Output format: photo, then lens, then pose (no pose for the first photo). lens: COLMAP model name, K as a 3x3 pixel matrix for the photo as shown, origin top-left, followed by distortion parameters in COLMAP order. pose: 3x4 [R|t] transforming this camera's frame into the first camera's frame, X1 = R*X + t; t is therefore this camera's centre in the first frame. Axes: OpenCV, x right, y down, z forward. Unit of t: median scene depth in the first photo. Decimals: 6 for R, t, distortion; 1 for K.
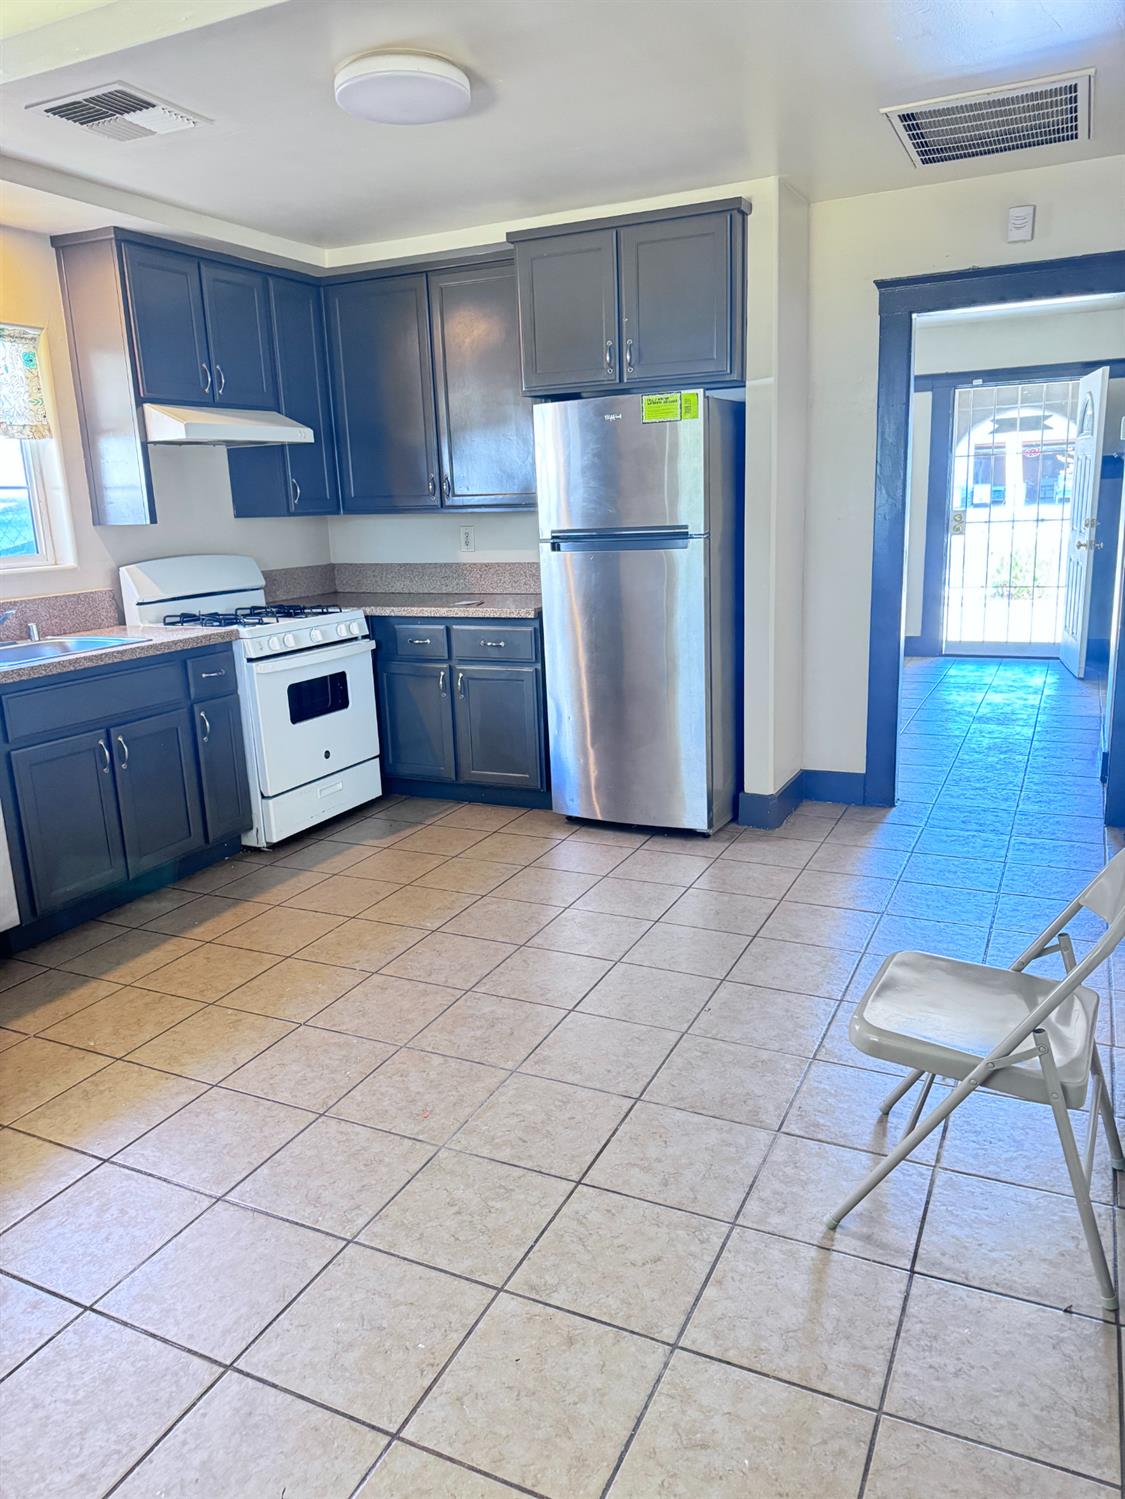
lens RADIAL K [[1049.2, 0, 557.3], [0, 1049.2, 755.2], [0, 0, 1]] dist [0.063775, -0.084310]
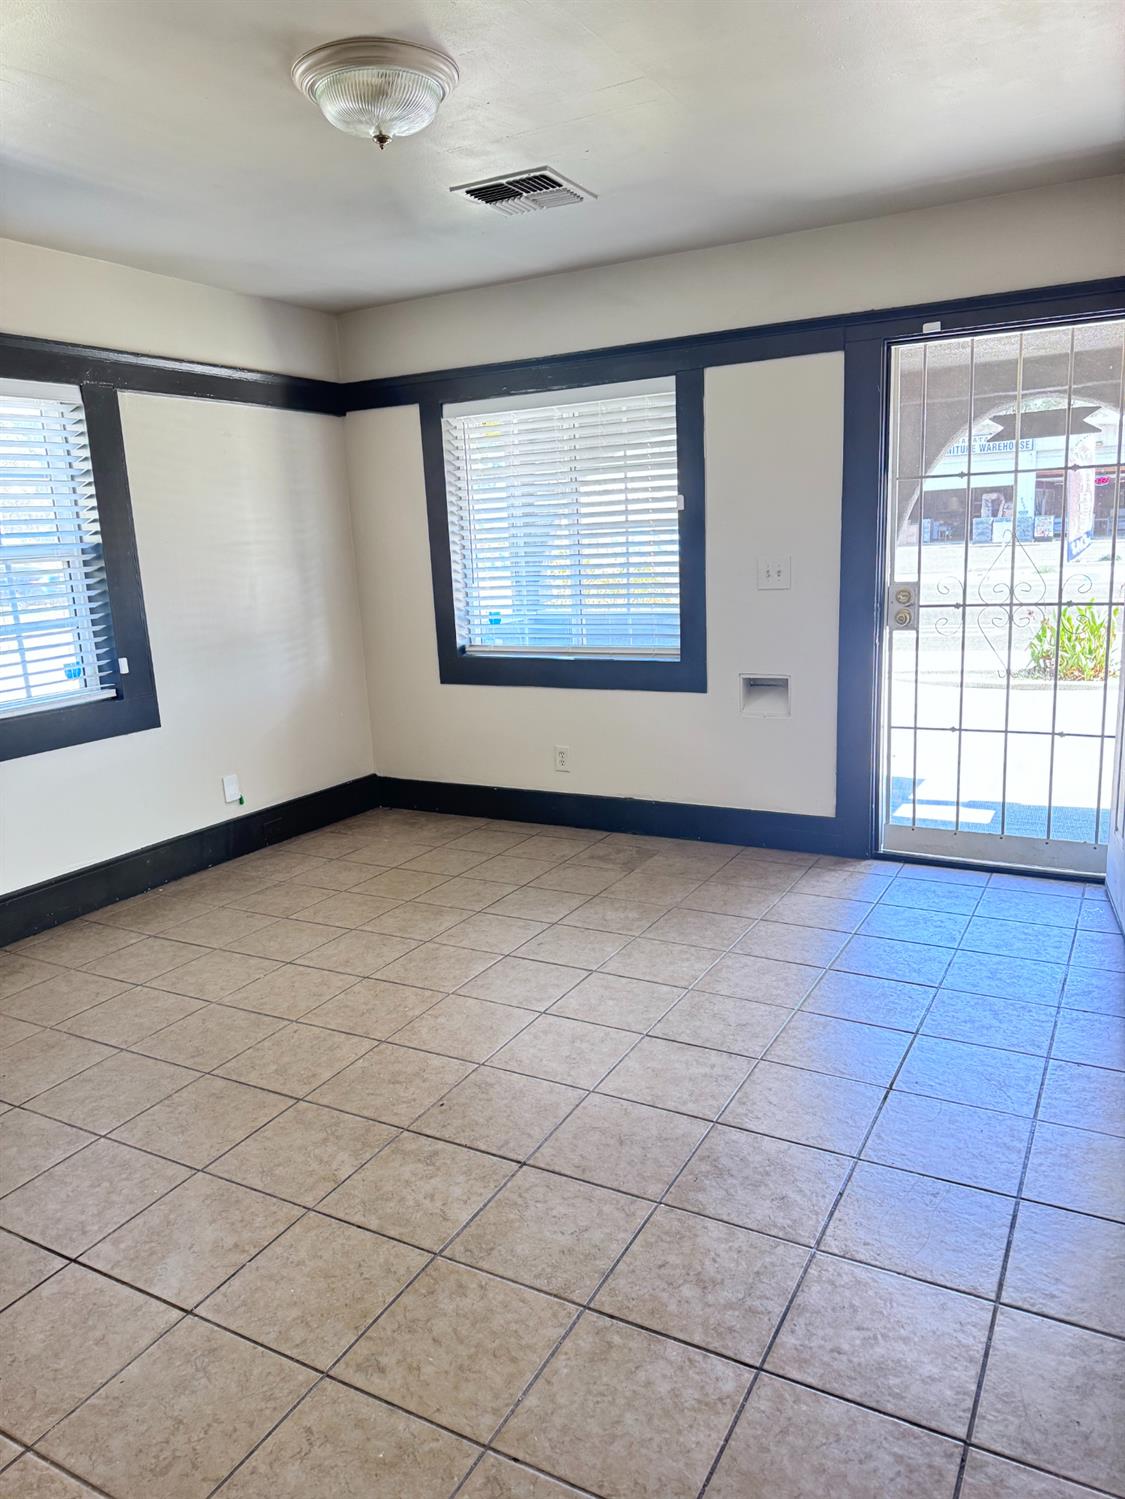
lens RADIAL K [[1061.9, 0, 559.1], [0, 1061.9, 751.3], [0, 0, 1]] dist [0.015872, -0.004897]
pose [[0.998484, 0.002808, -0.054968, 0.205064], [-0.004702, 0.999398, -0.034363, -0.111925], [0.054838, 0.034569, 0.997897, 0.410411]]
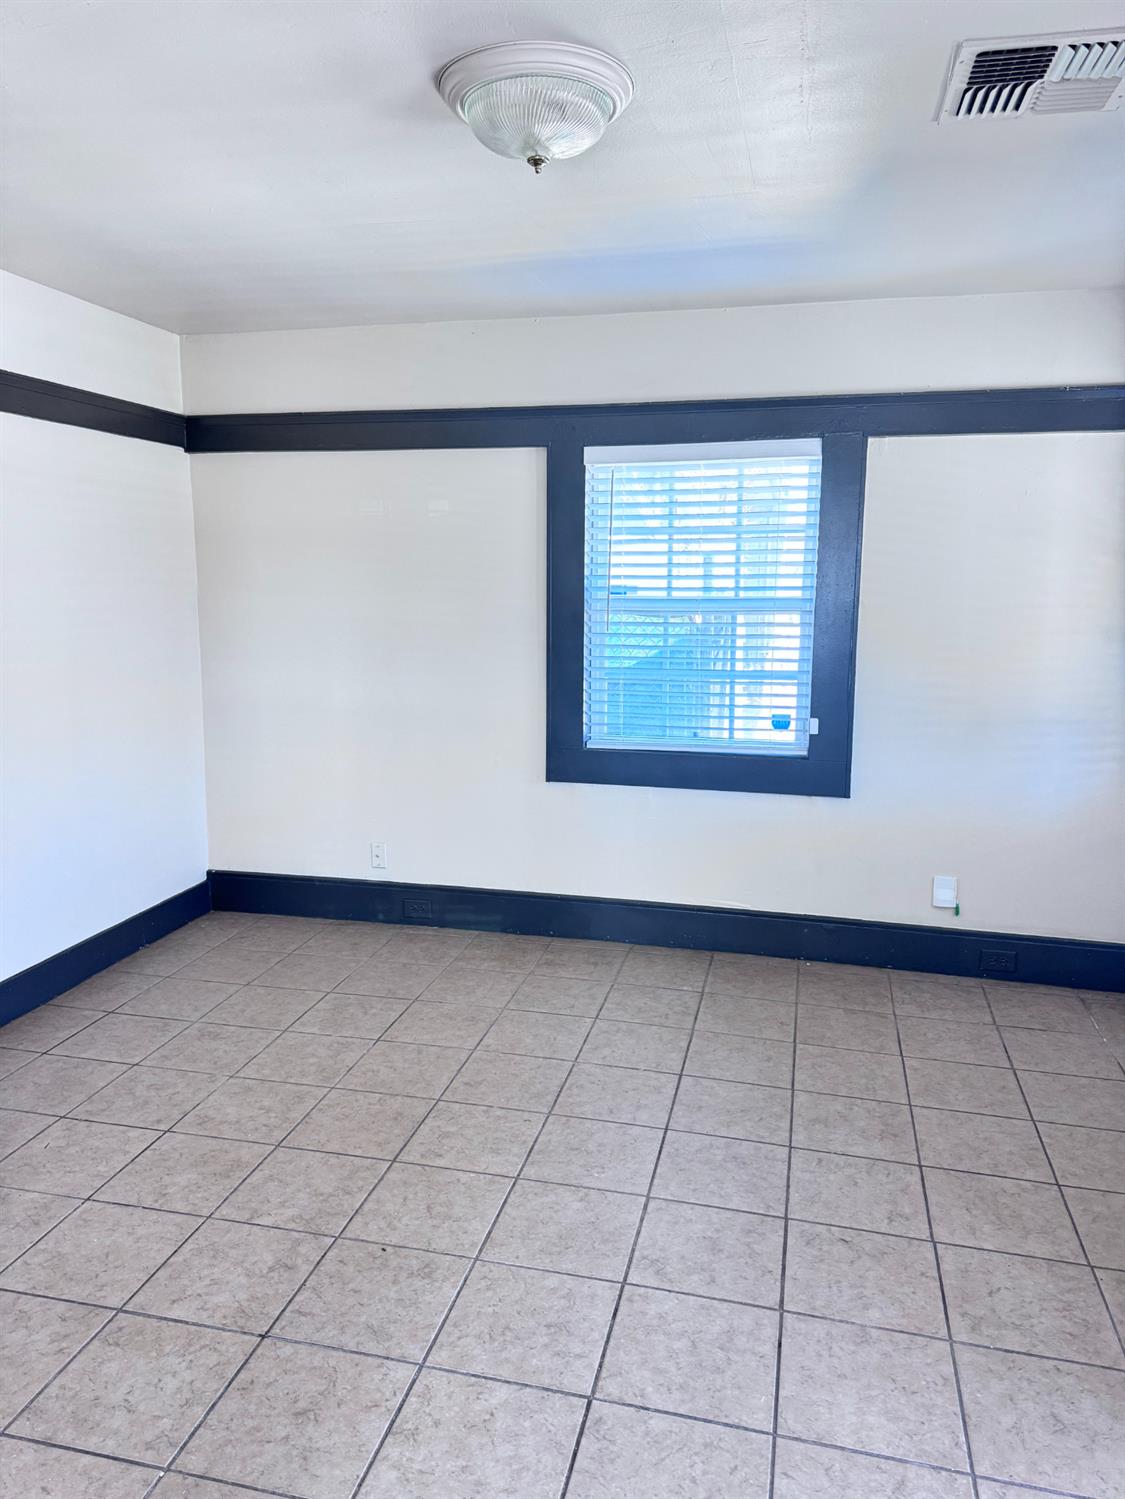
lens RADIAL K [[1049.2, 0, 557.3], [0, 1049.2, 755.2], [0, 0, 1]] dist [0.063775, -0.084310]
pose [[0.206706, 0.203539, -0.956998, 3.037909], [-0.248182, 0.957039, 0.149942, -1.326556], [0.946403, 0.206515, 0.248340, 4.075444]]
